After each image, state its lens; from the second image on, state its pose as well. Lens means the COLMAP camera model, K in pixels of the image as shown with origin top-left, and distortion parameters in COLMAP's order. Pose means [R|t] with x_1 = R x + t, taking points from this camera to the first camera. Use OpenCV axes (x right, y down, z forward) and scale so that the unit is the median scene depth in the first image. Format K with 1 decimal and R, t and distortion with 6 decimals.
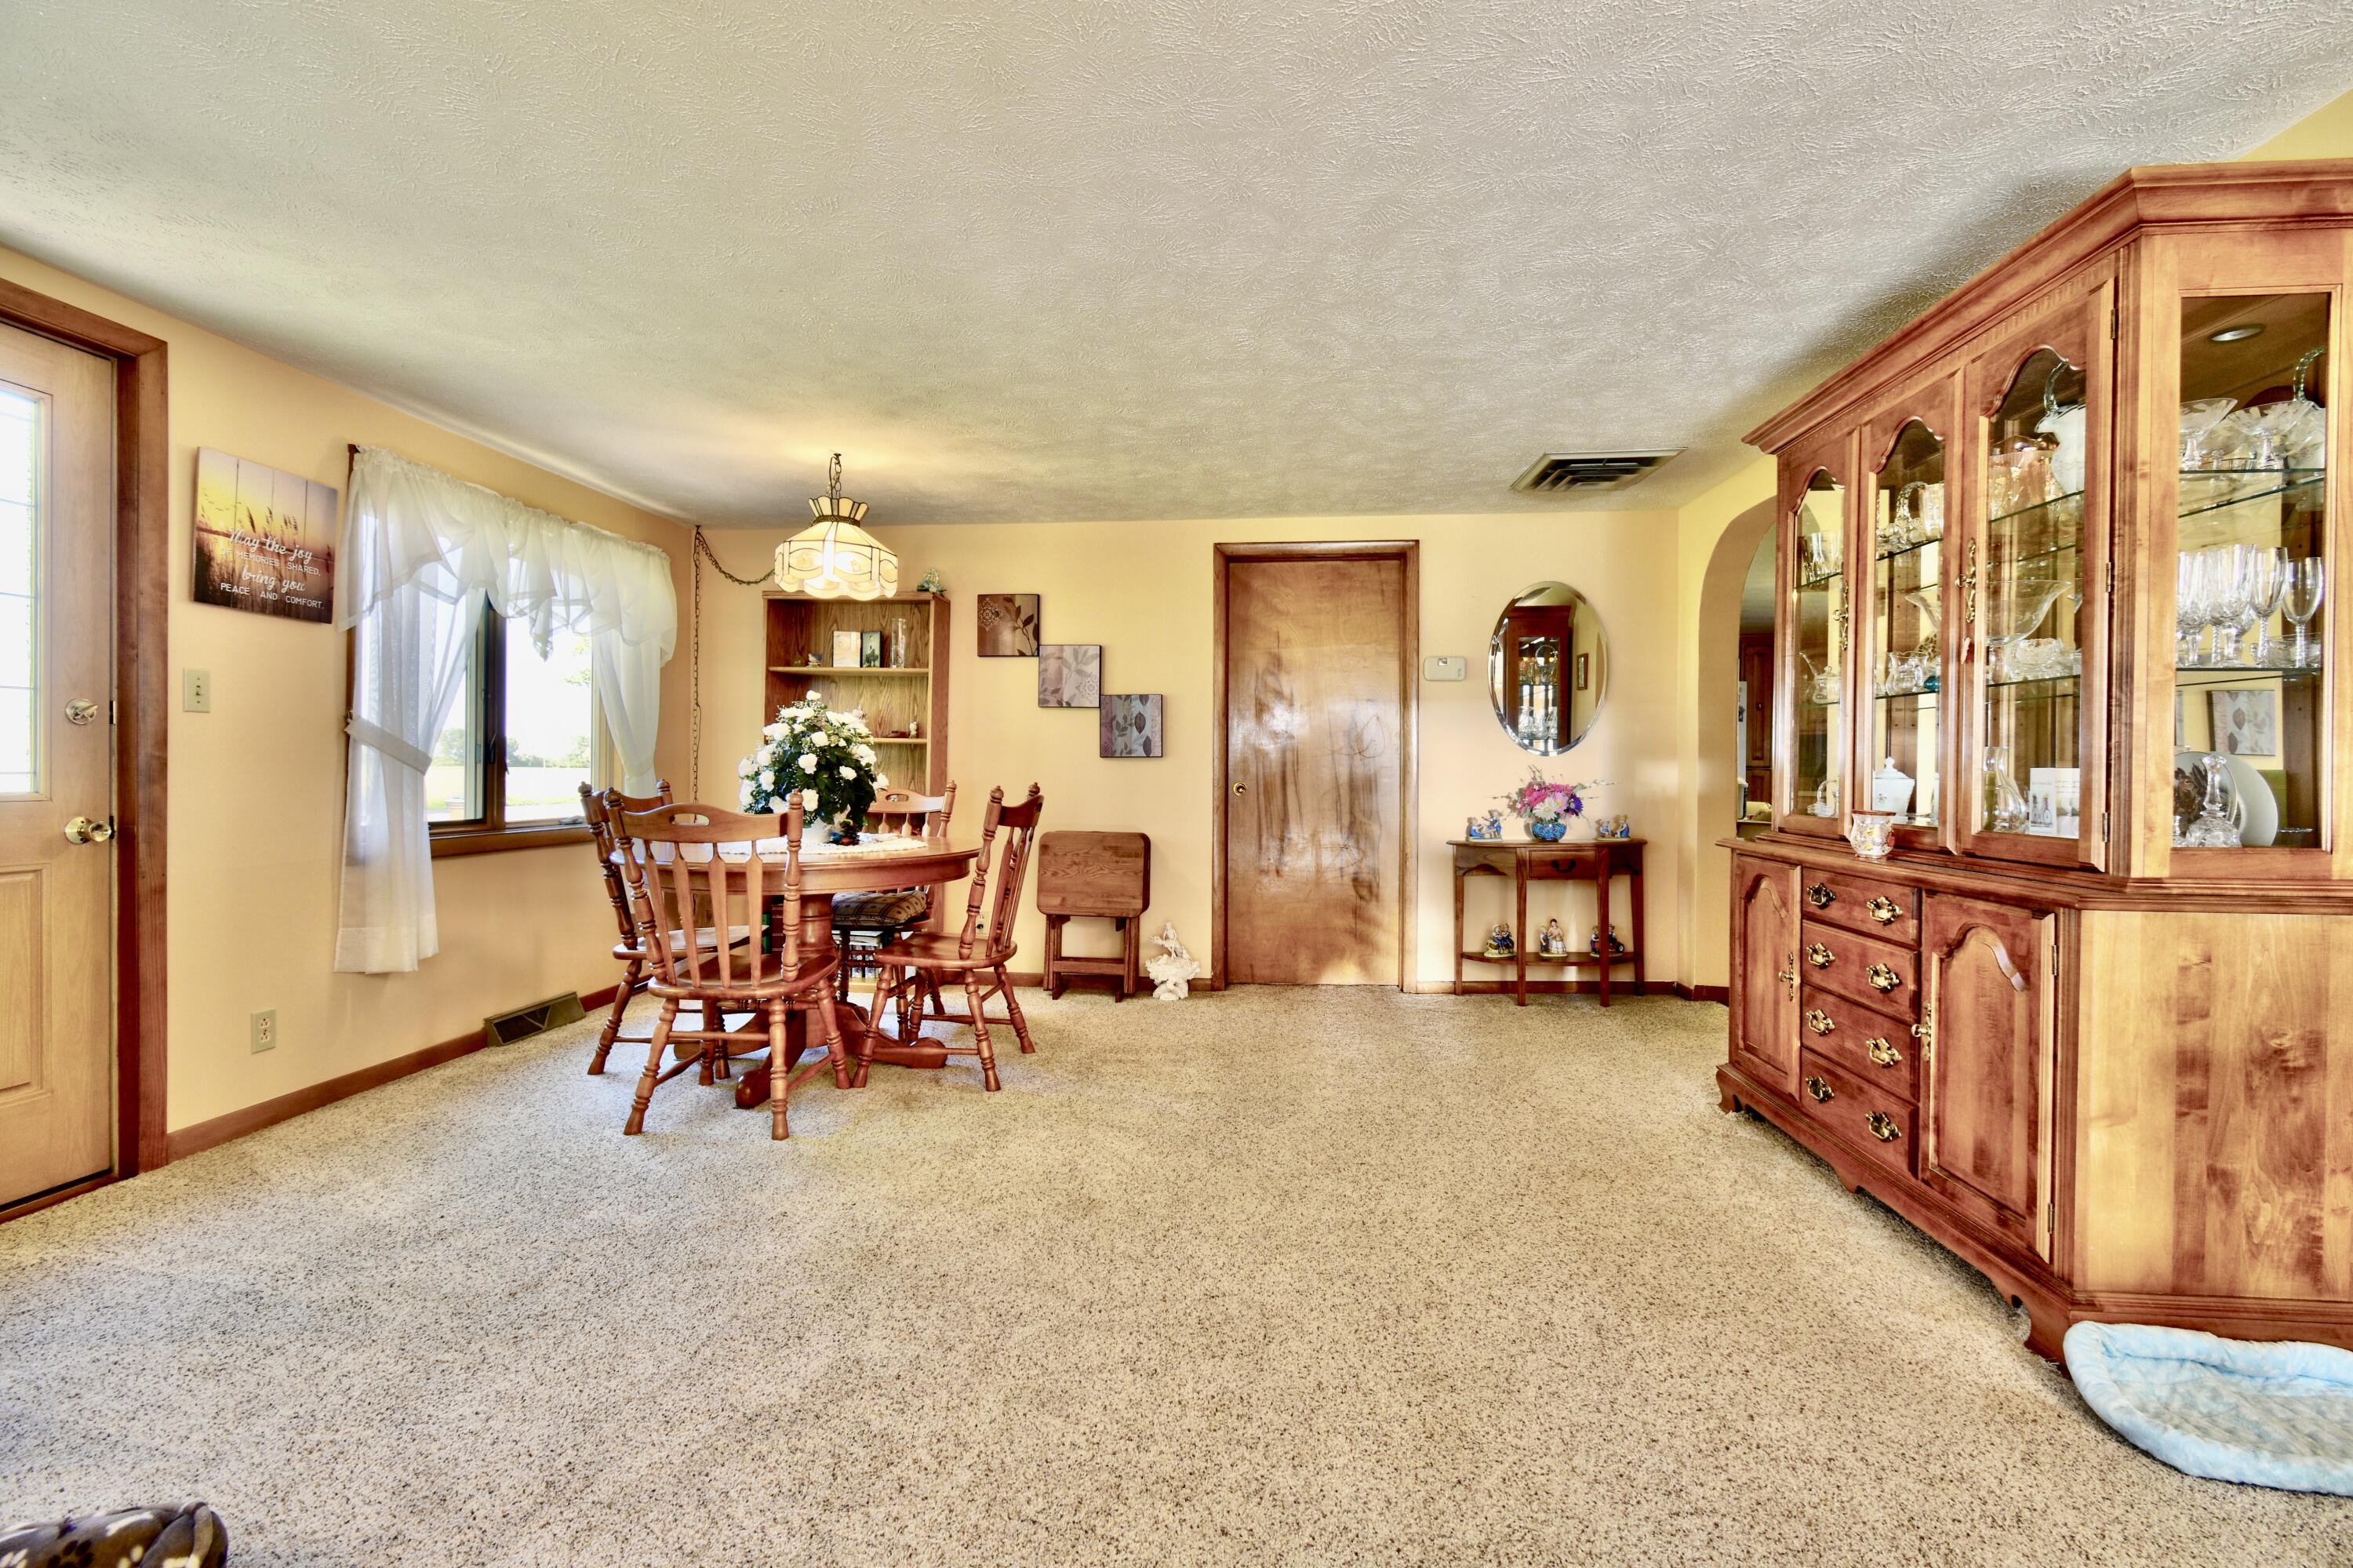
lens RADIAL K [[1035.2, 0, 1176.9], [0, 1035.2, 776.0], [0, 0, 1]] dist [0.010775, -0.005987]
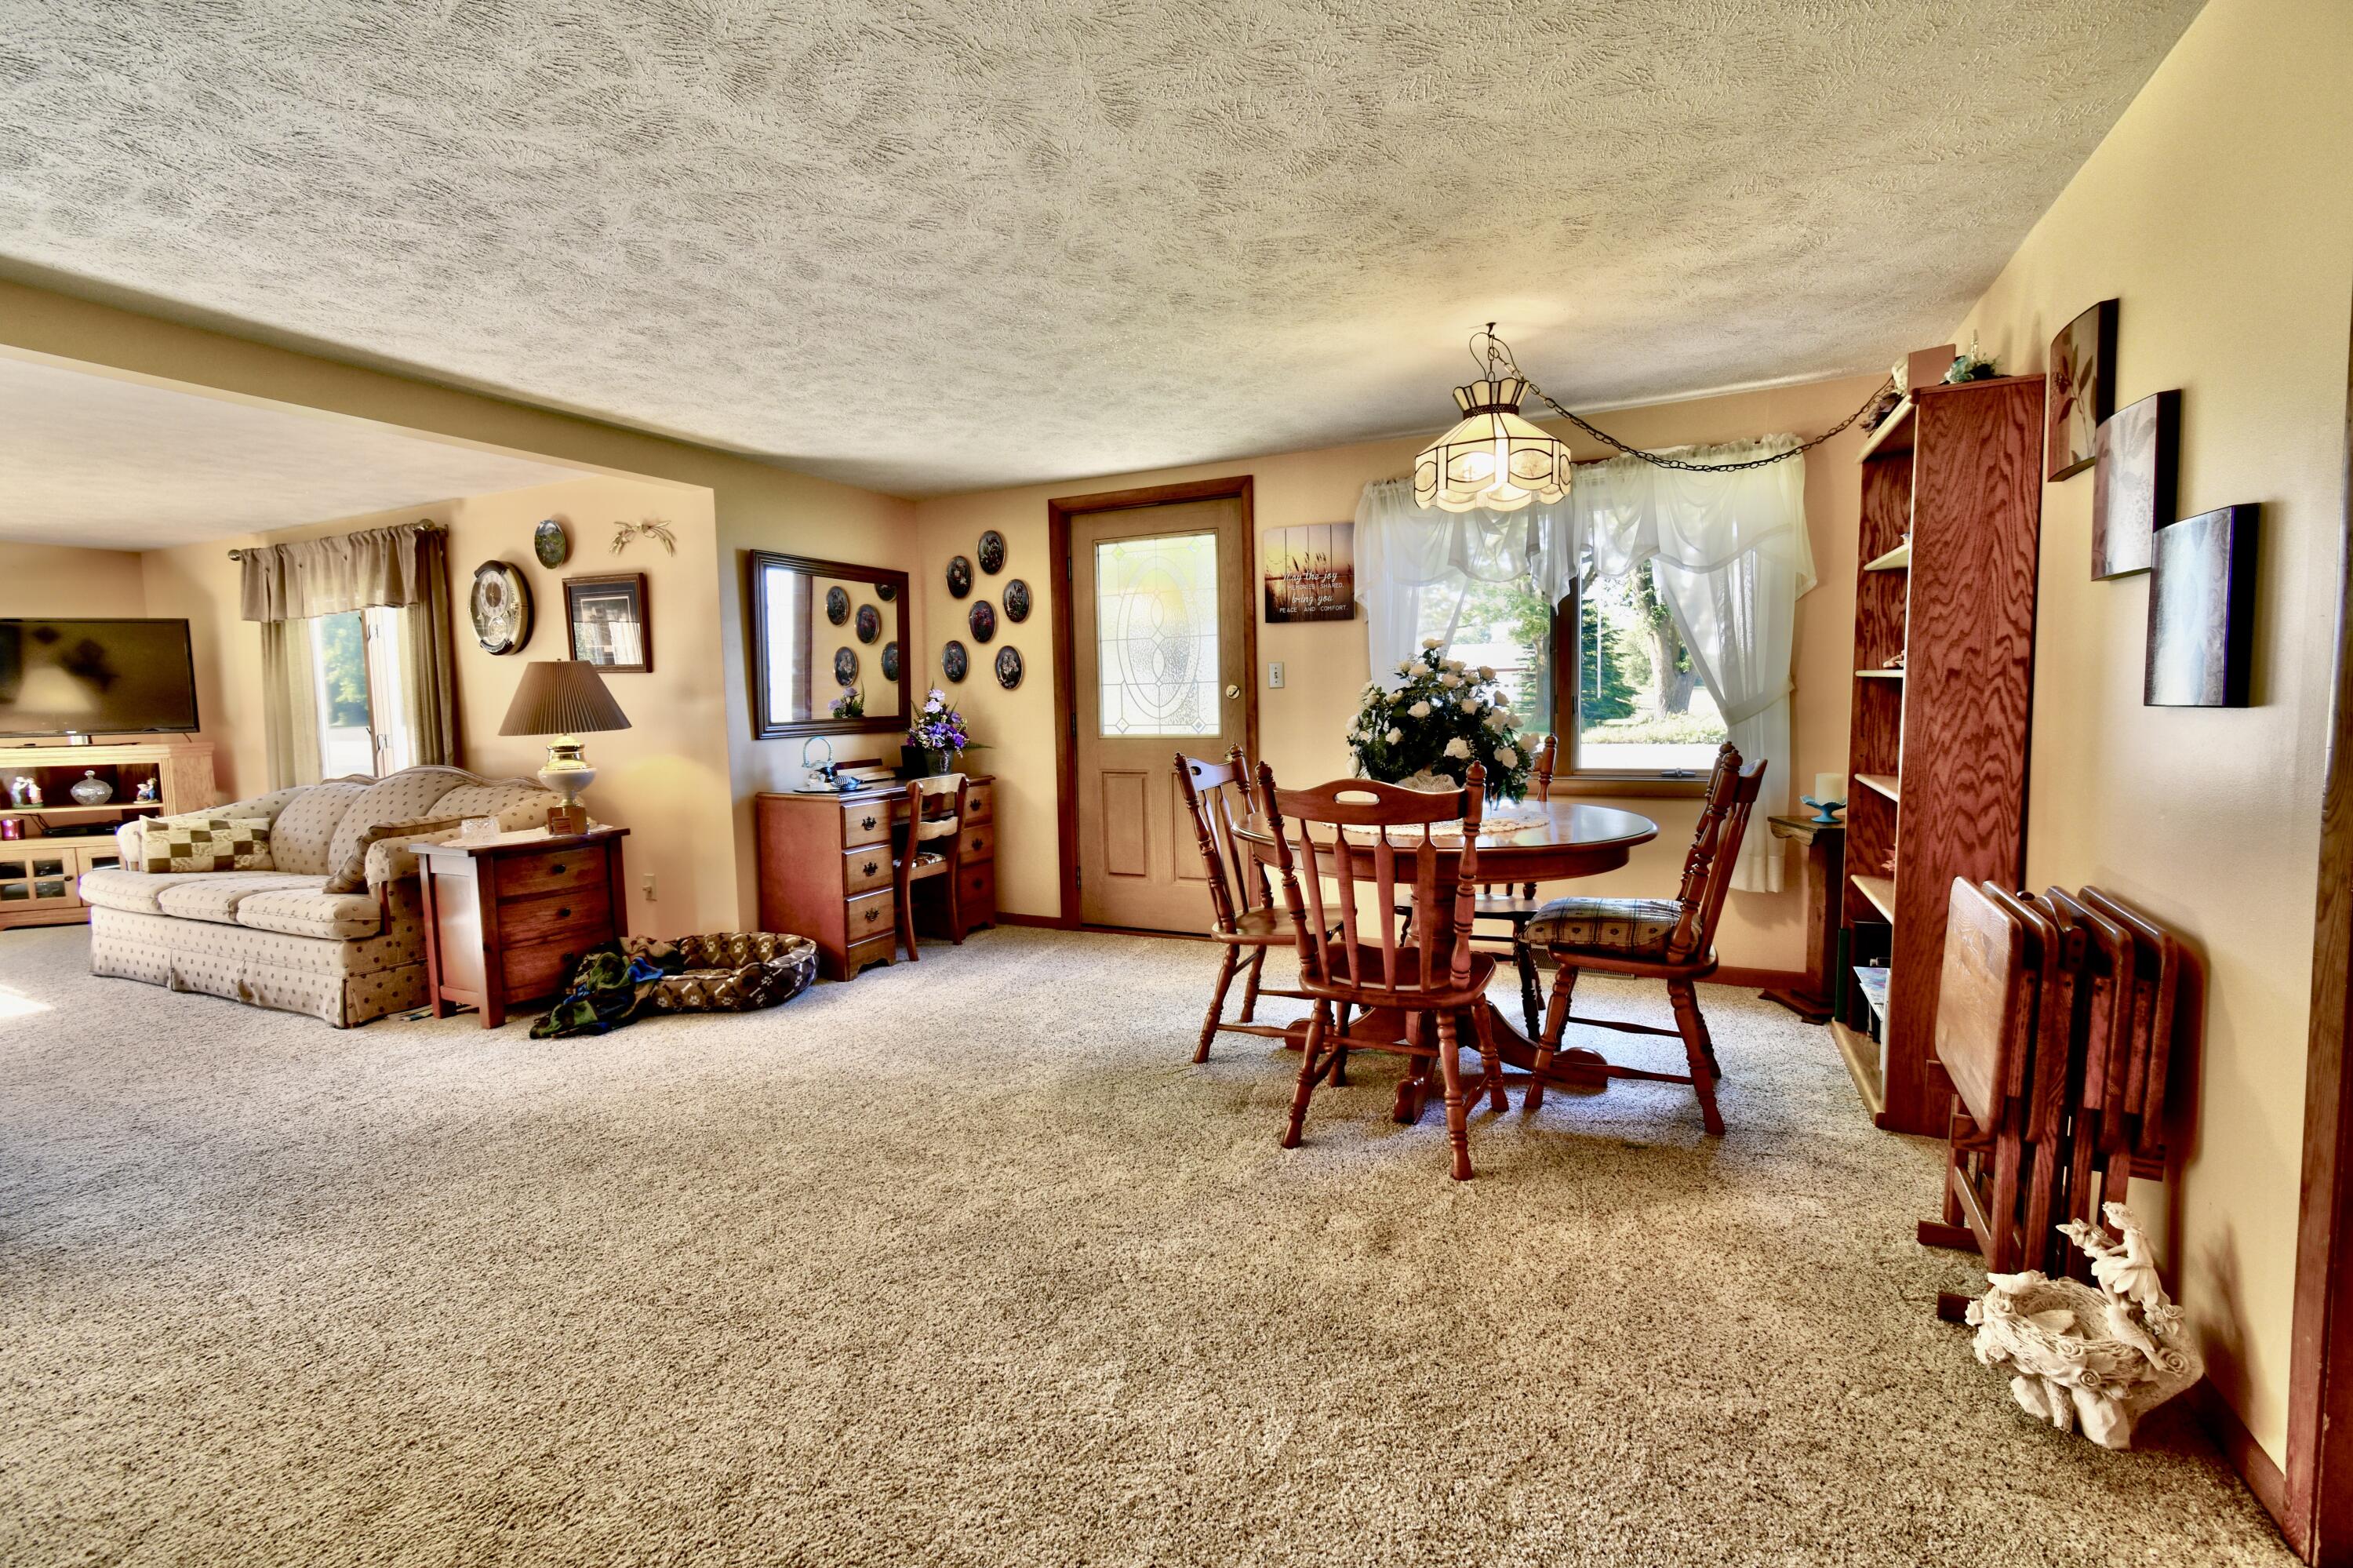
lens RADIAL K [[1033.5, 0, 1179.2], [0, 1033.5, 777.1], [0, 0, 1]] dist [0.010833, -0.005953]
pose [[-0.347754, 0.072685, -0.934764, 0.484055], [0.012802, 0.997266, 0.072782, -0.029440], [0.937498, 0.013344, -0.347734, 1.016612]]
